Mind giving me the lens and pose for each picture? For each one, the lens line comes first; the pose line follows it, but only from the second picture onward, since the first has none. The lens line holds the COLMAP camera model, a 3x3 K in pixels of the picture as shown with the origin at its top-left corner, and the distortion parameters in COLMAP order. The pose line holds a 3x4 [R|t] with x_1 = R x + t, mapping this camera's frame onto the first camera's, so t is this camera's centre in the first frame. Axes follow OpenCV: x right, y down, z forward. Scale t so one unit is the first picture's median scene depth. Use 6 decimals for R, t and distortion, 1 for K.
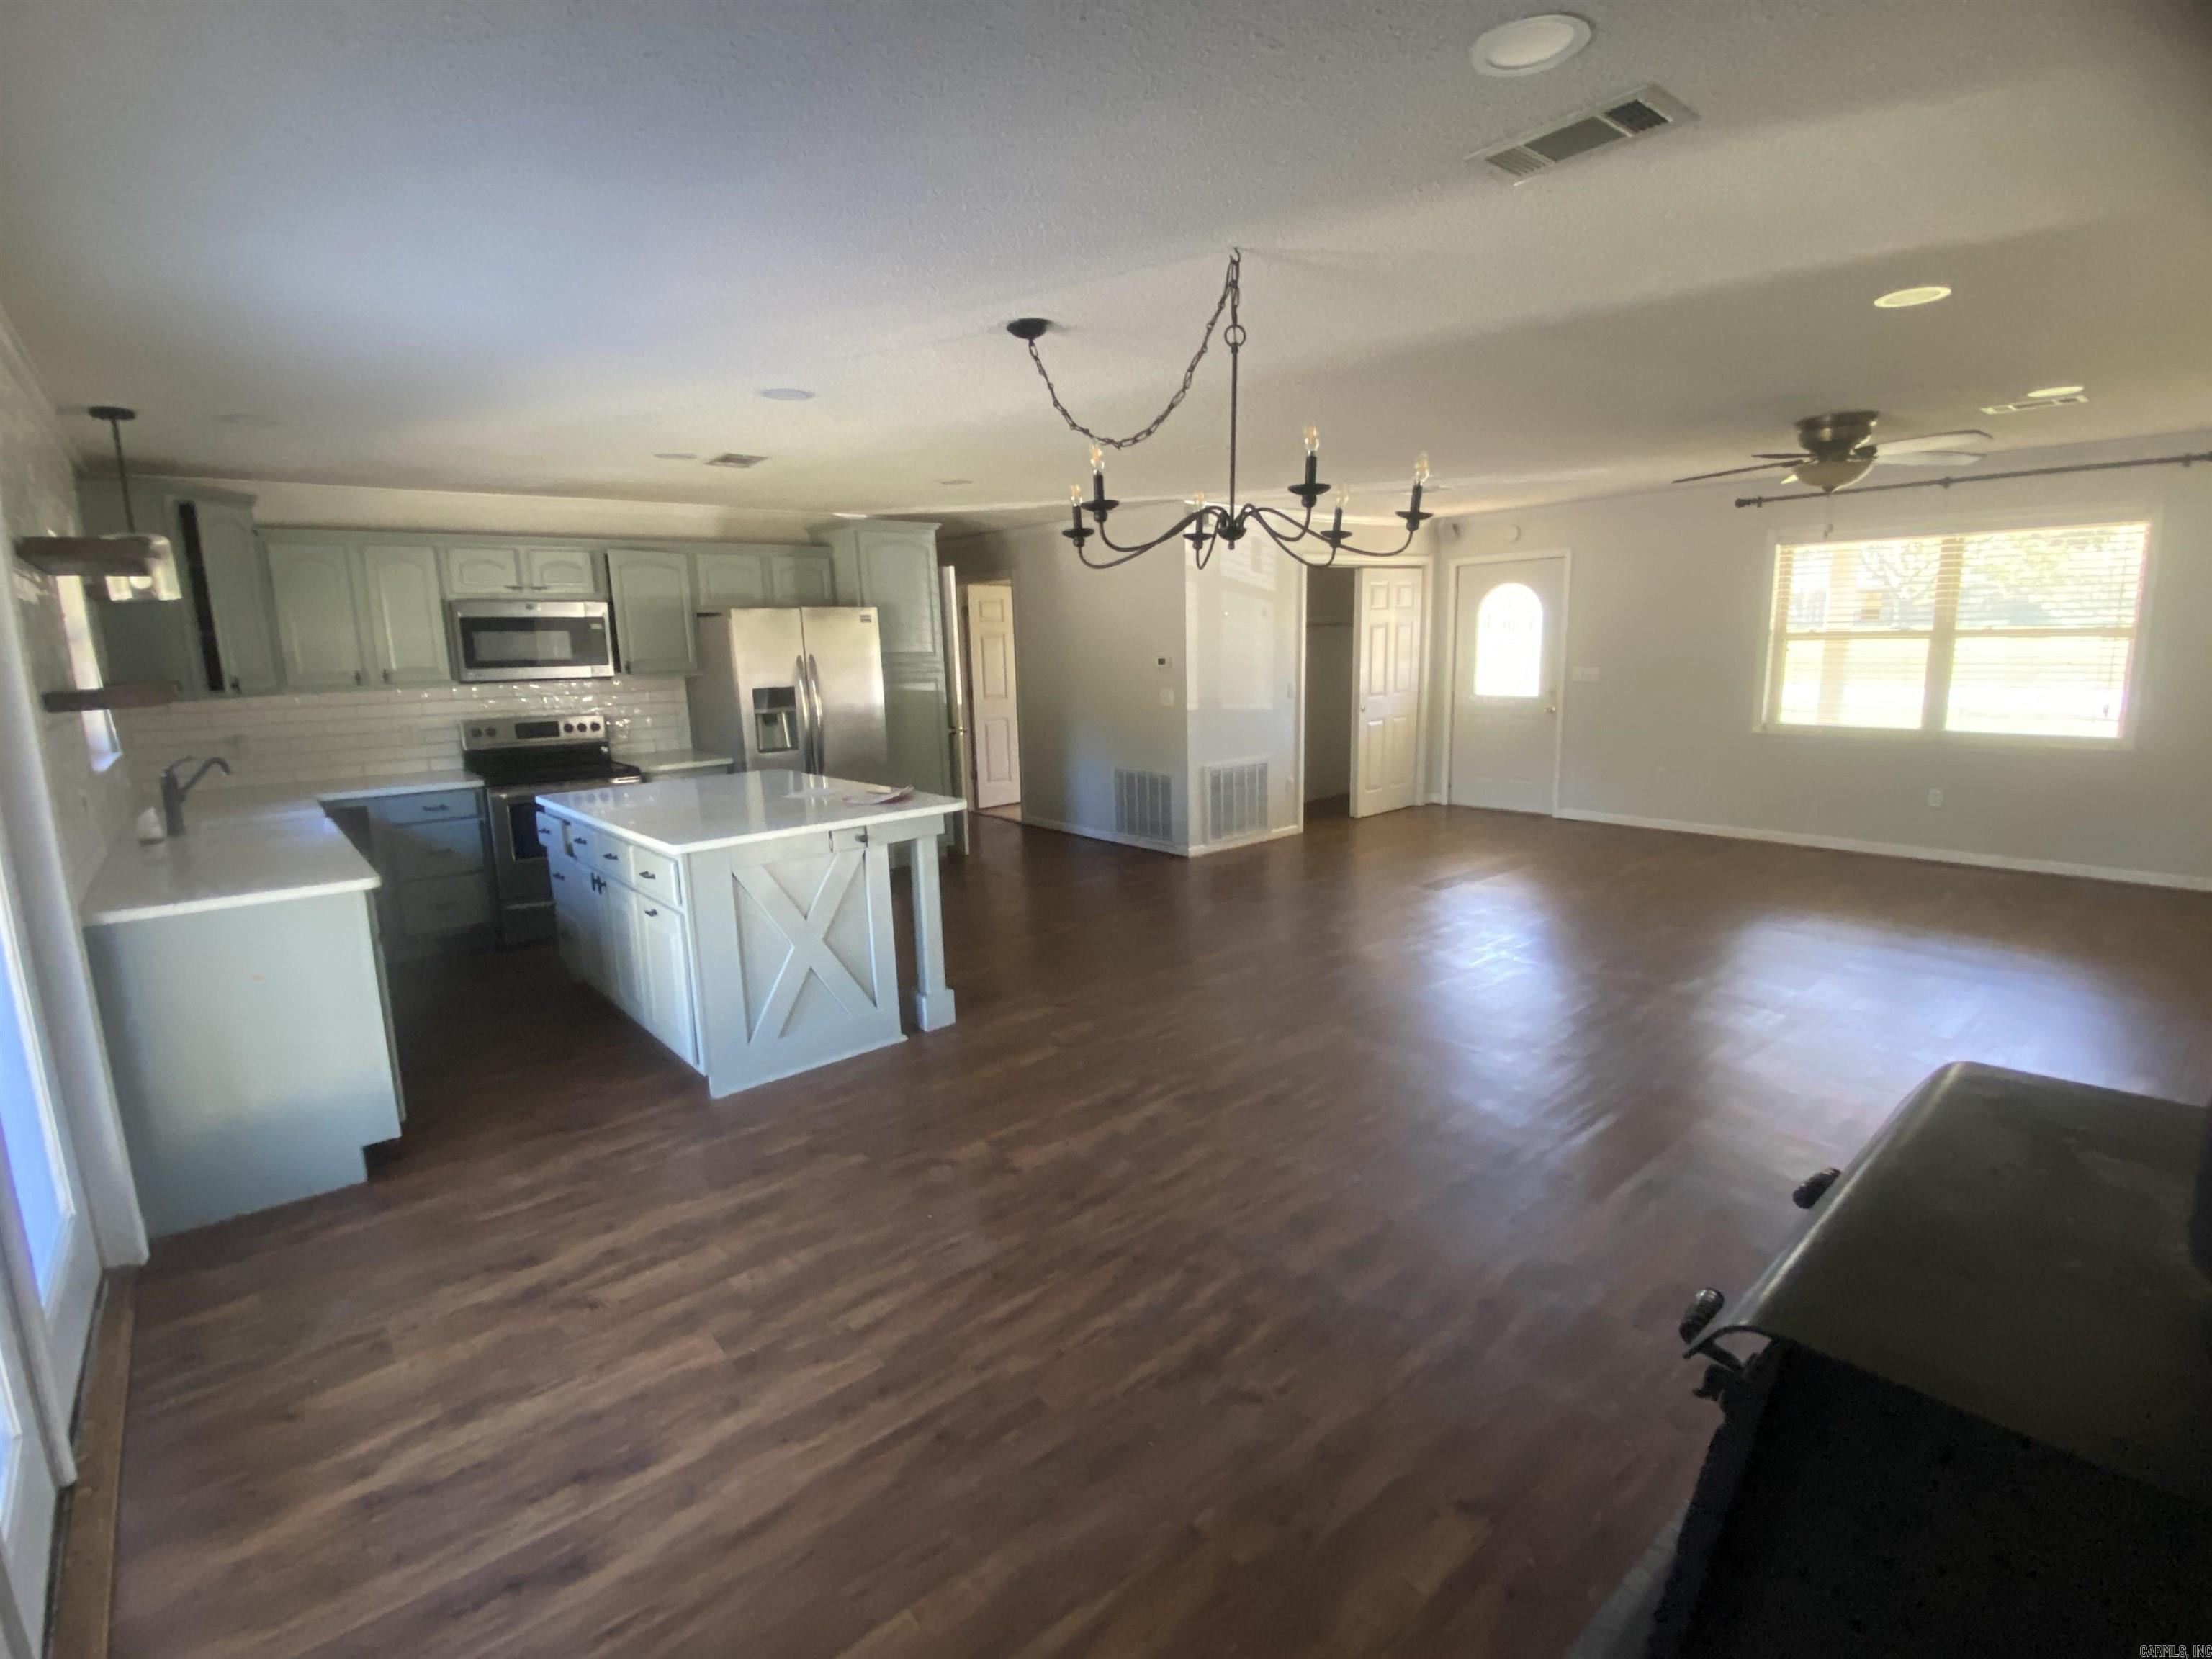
lens RADIAL K [[1038.7, 0, 1100.8], [0, 1038.7, 828.5], [0, 0, 1]] dist [0.007990, -0.011070]
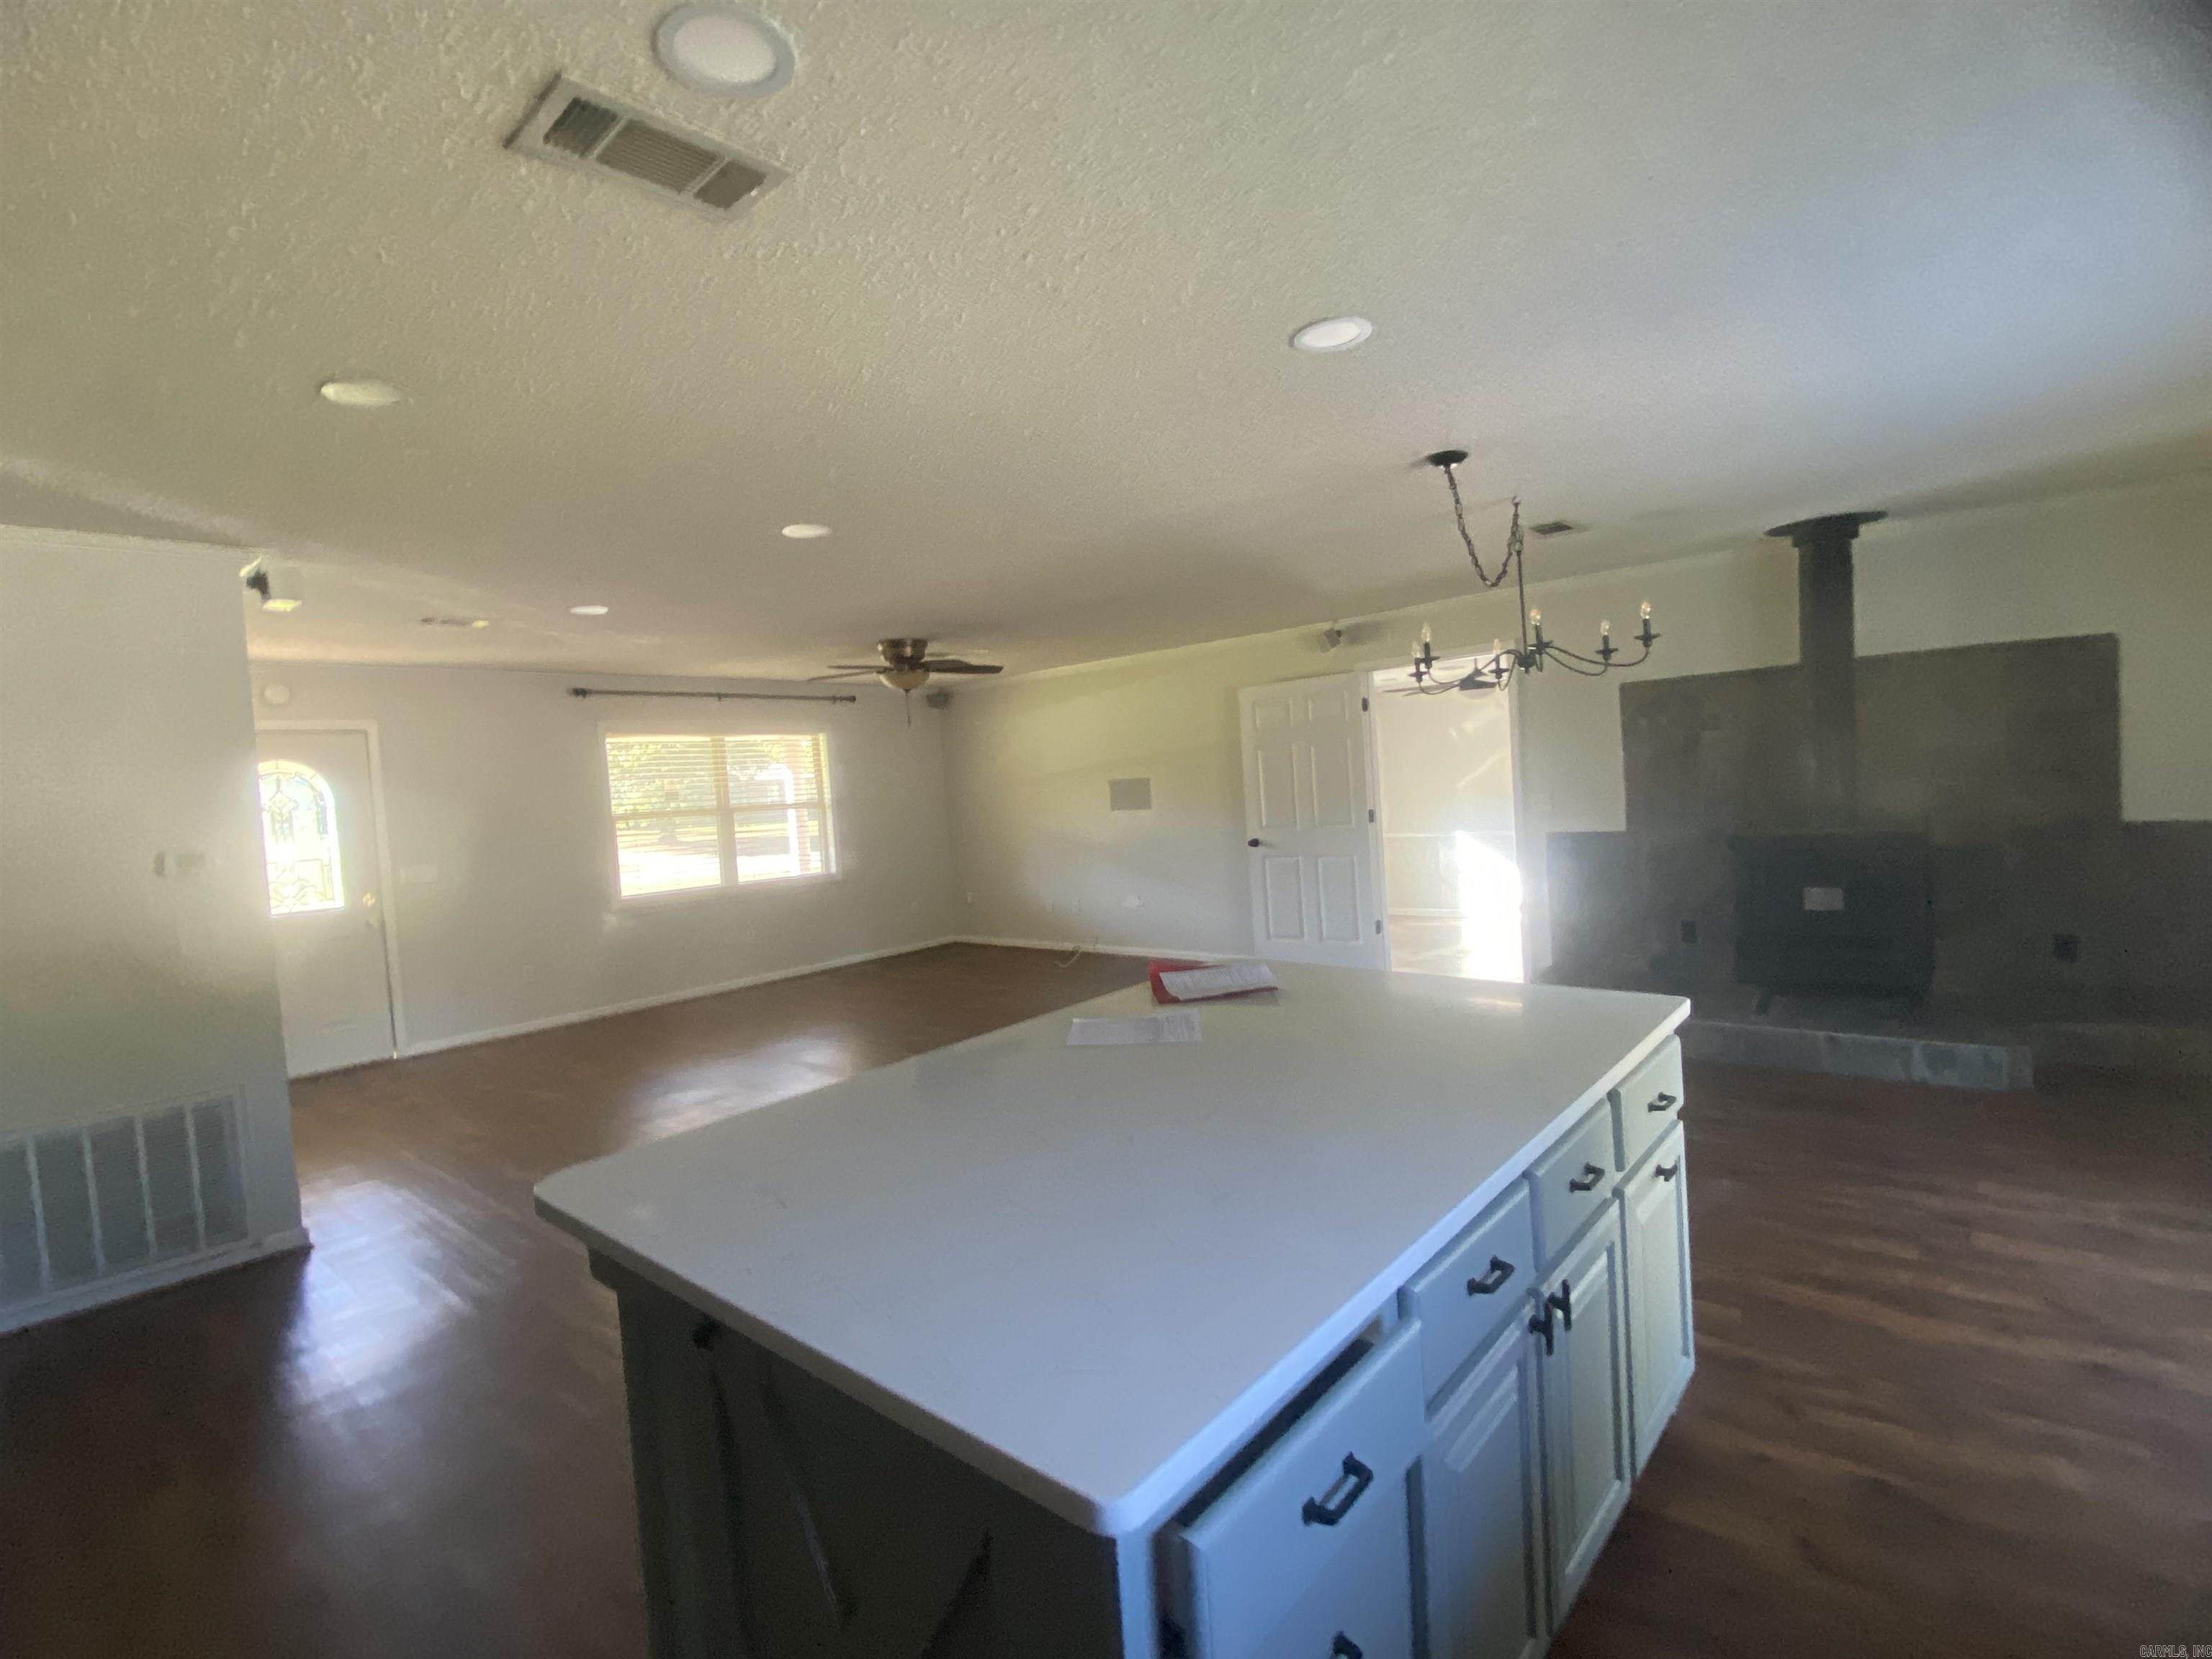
lens RADIAL K [[1038.7, 0, 1094.1], [0, 1038.7, 829.7], [0, 0, 1]] dist [0.007990, -0.011070]
pose [[-0.137496, -0.006707, 0.990480, -0.453919], [0.246322, 0.968331, 0.040751, -0.091120], [-0.959385, 0.249580, -0.131490, 0.639872]]
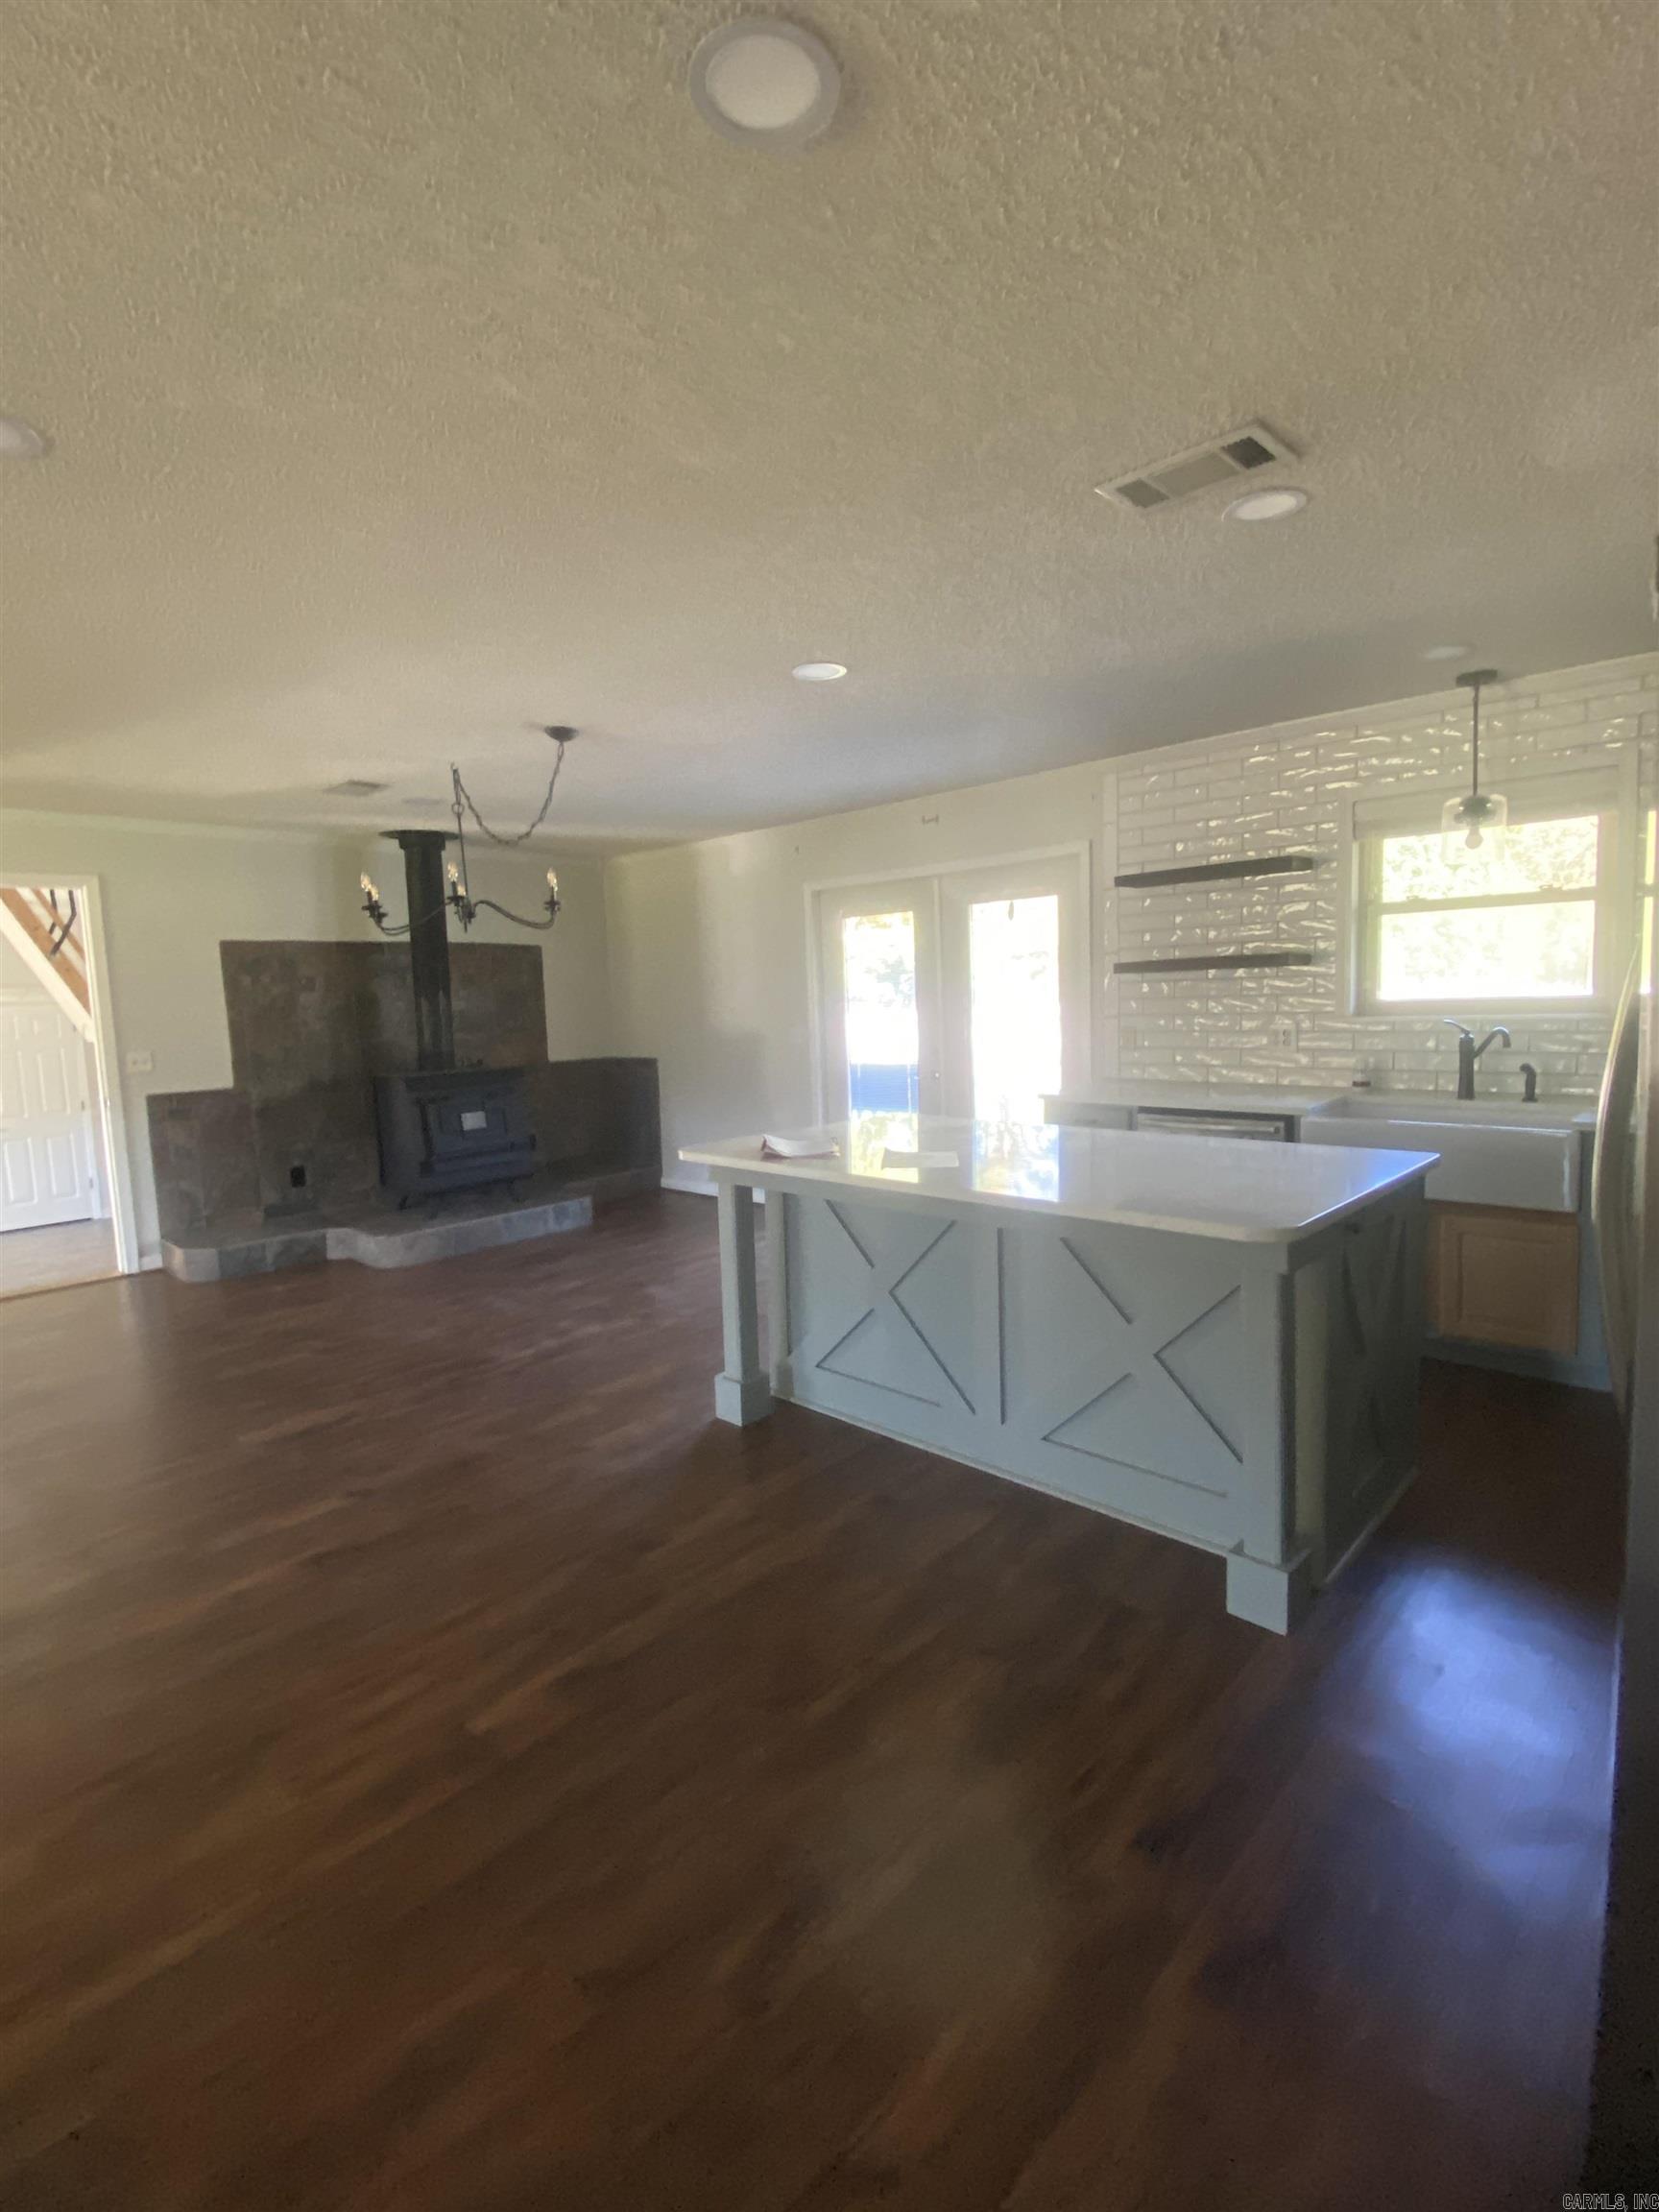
lens RADIAL K [[1038.7, 0, 830.2], [0, 1038.7, 1090.5], [0, 0, 1]] dist [0.007990, -0.011070]
pose [[-0.993667, 0.072744, -0.085639, -0.078611], [0.046943, 0.961210, 0.271795, -0.158103], [0.102089, 0.266053, -0.958537, 0.995060]]
